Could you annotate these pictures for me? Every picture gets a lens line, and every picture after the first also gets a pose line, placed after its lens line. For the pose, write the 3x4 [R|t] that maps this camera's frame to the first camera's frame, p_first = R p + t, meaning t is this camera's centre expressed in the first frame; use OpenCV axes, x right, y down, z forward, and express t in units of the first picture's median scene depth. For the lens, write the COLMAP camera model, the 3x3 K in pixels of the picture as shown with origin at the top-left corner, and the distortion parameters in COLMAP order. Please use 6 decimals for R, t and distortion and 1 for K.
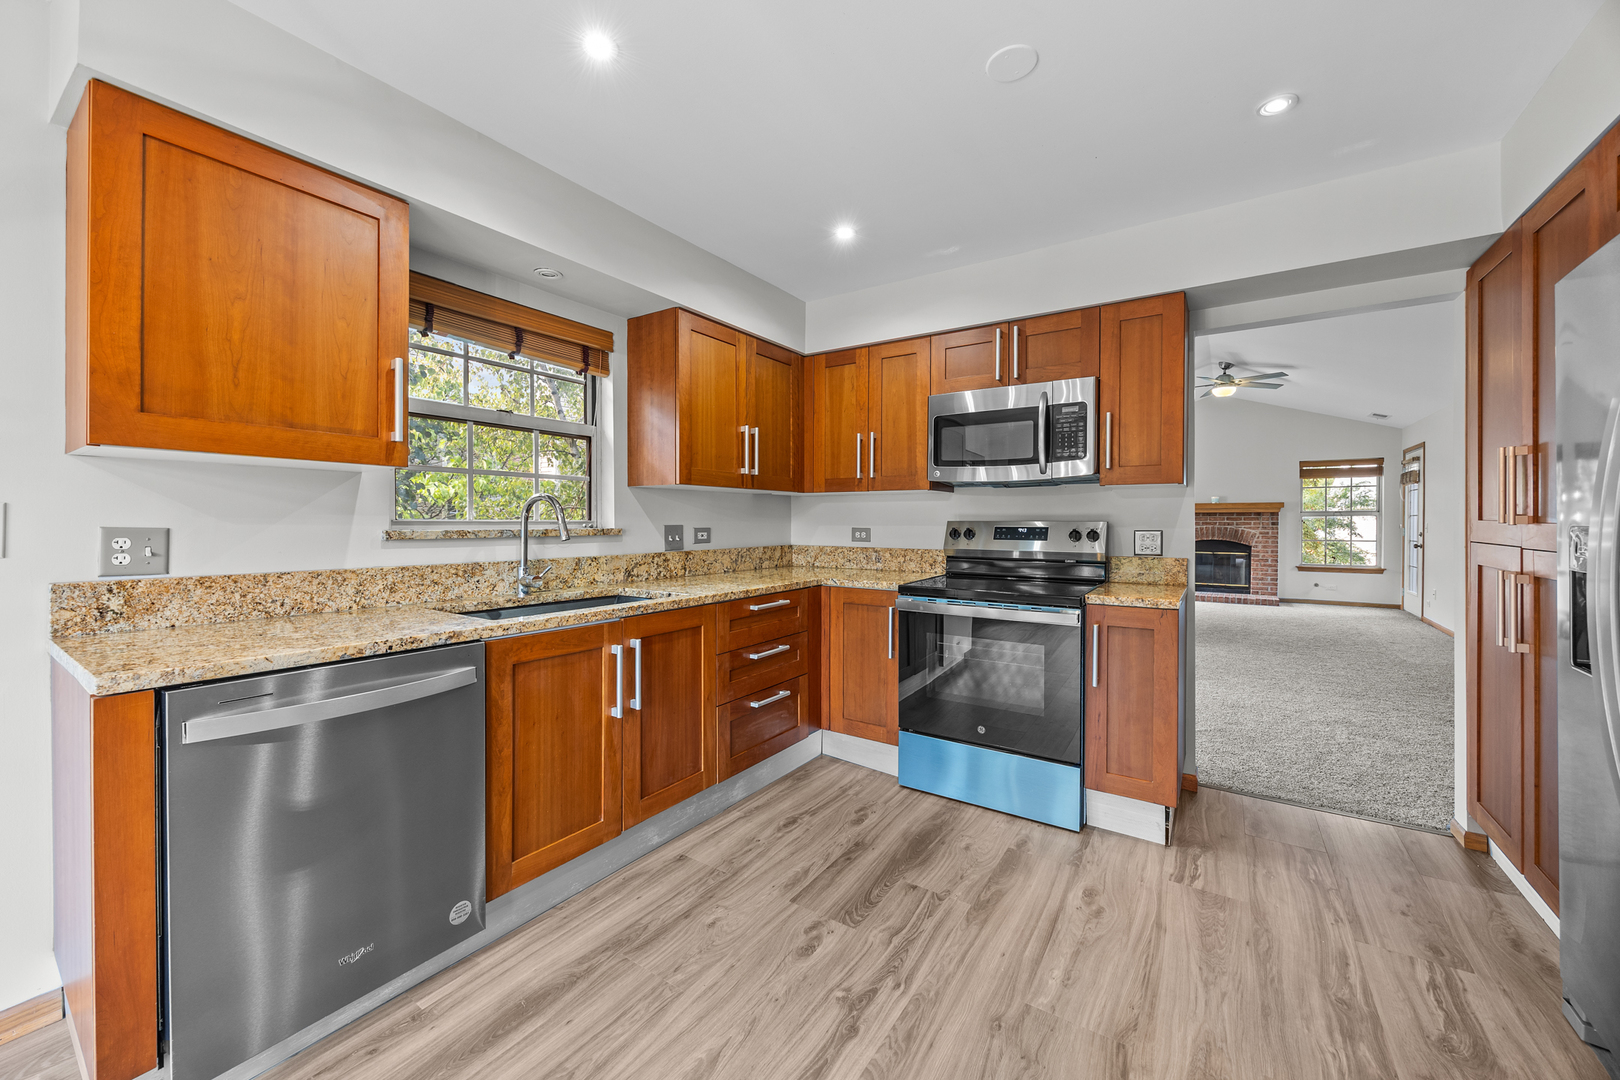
lens RADIAL K [[620.9, 0, 801.5], [0, 620.9, 526.8], [0, 0, 1]] dist [0.000896, 0.000375]
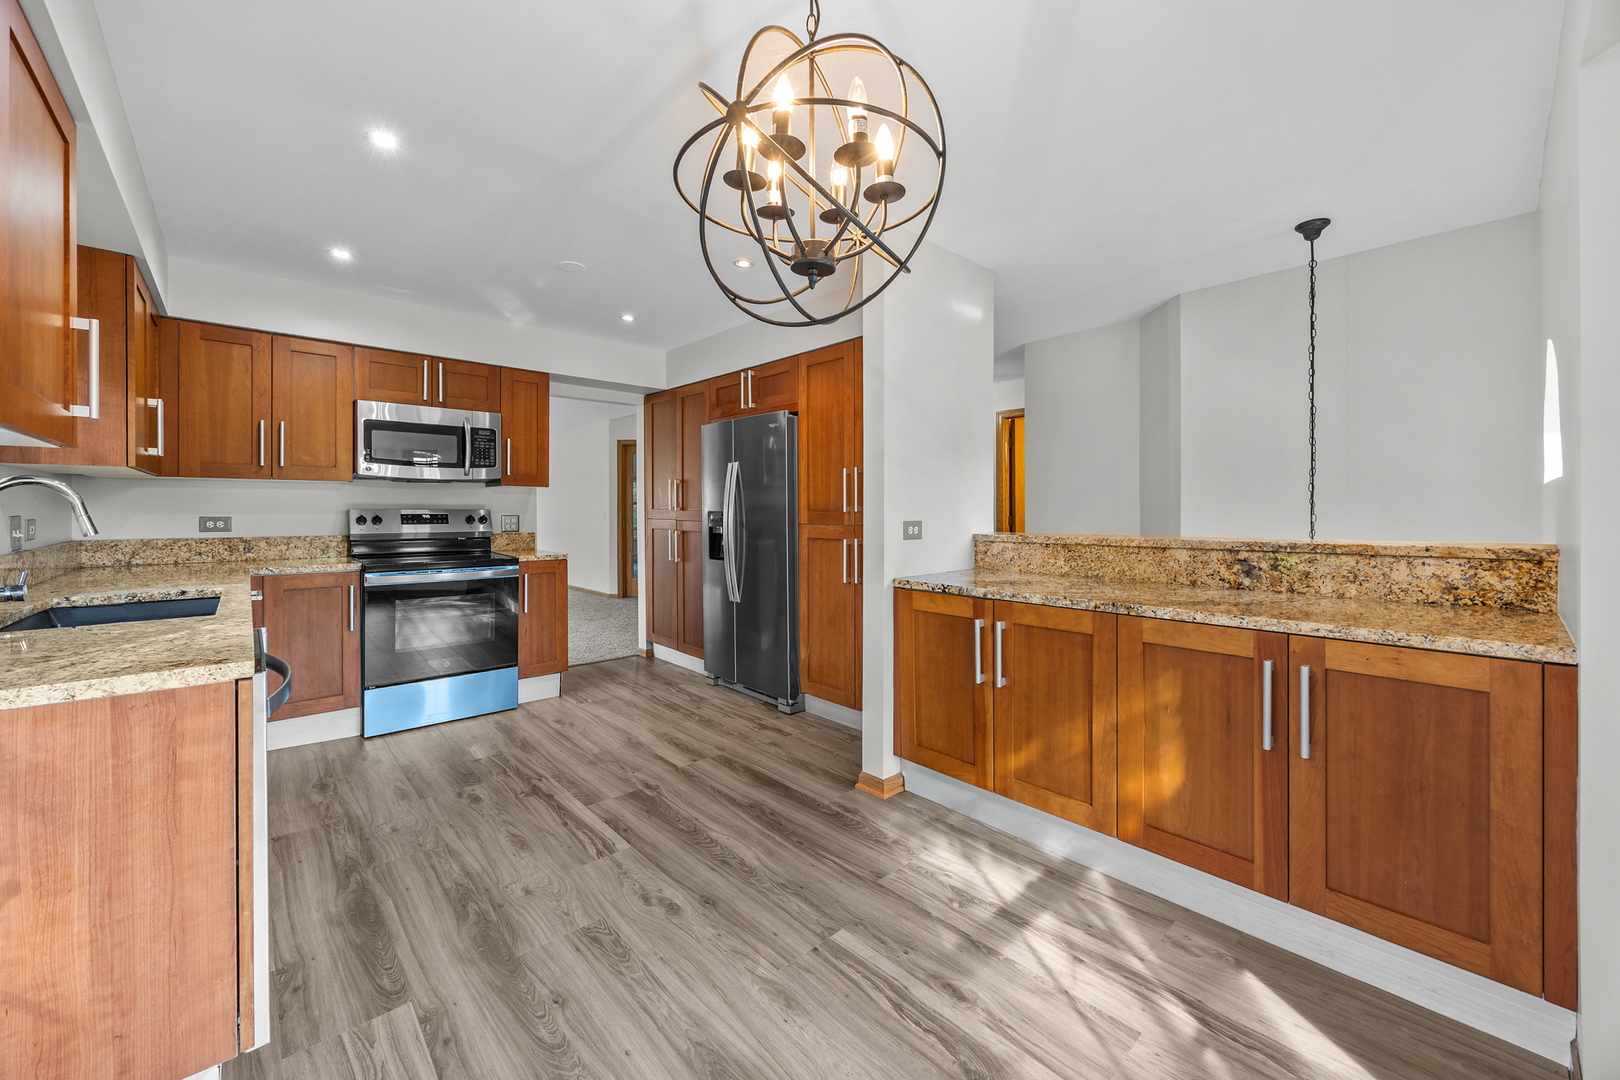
lens RADIAL K [[620.9, 0, 813.9], [0, 620.9, 507.4], [0, 0, 1]] dist [0.000896, 0.000375]
pose [[0.235268, -0.000740, 0.971930, -0.904790], [0.005122, 0.999987, -0.000478, -0.010975], [-0.971917, 0.005091, 0.235269, -0.103187]]
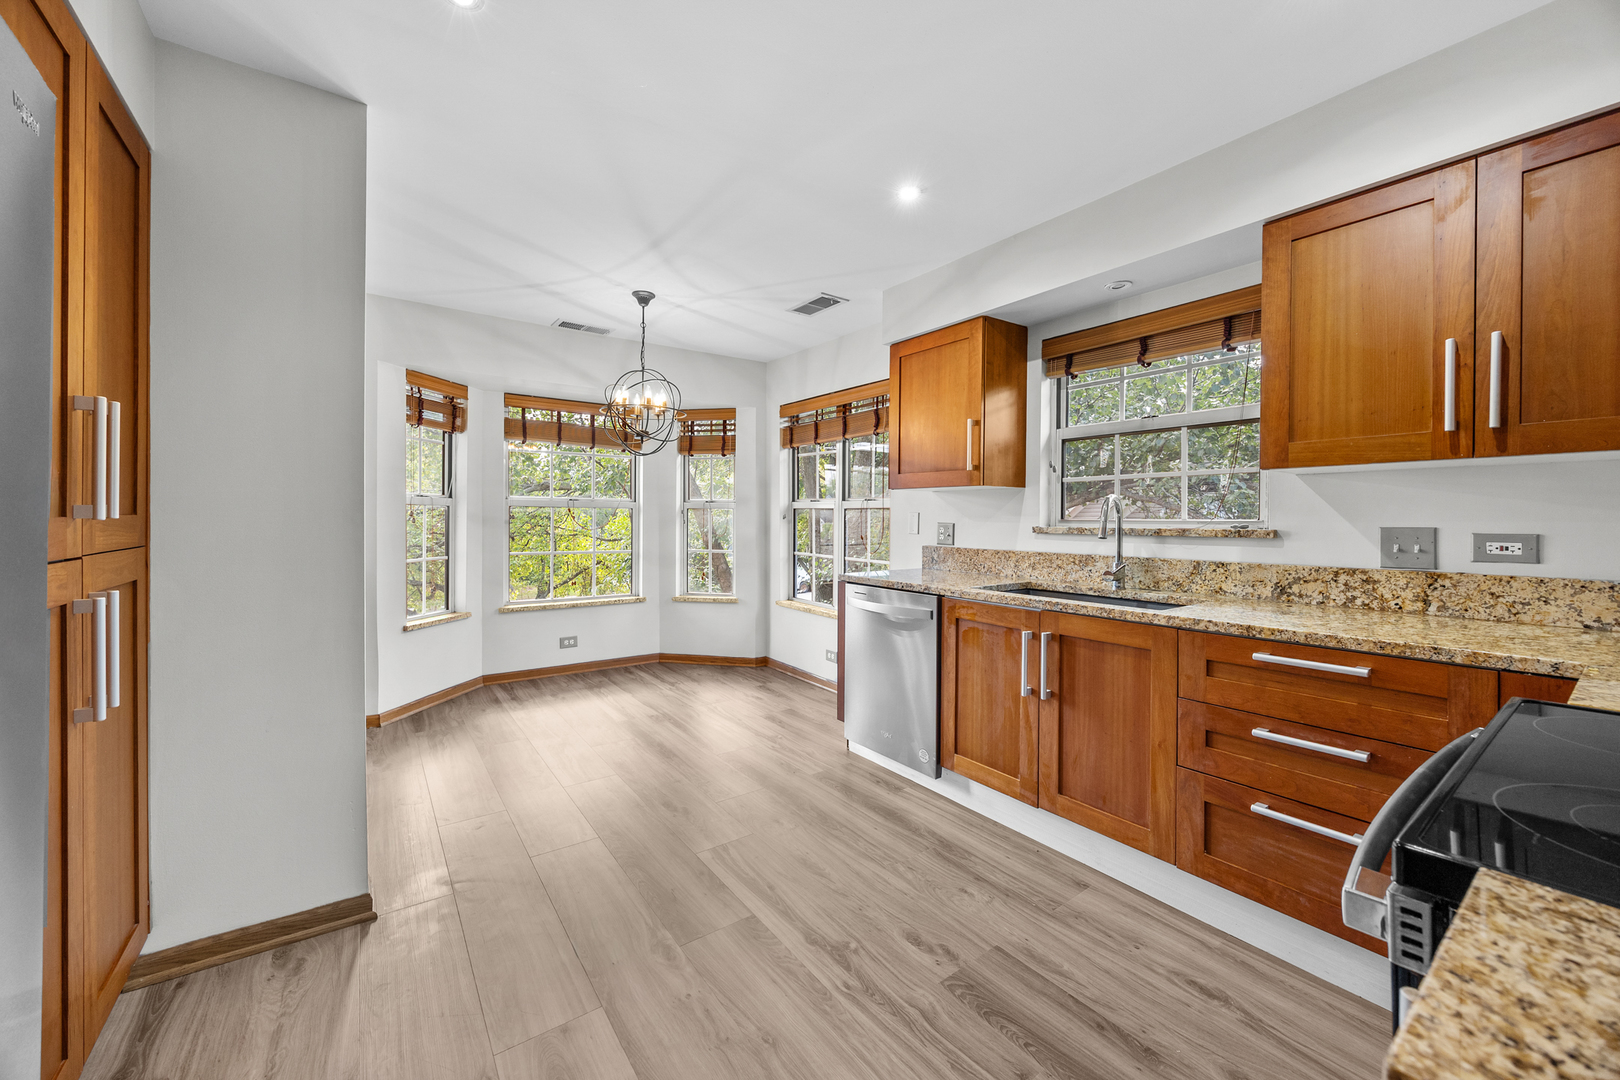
lens RADIAL K [[620.9, 0, 819.1], [0, 620.9, 522.2], [0, 0, 1]] dist [0.000896, 0.000375]
pose [[-0.332144, 0.003687, -0.943221, 0.741655], [-0.010170, 0.999920, 0.007490, -0.008614], [0.943174, 0.012080, -0.332080, 0.857128]]
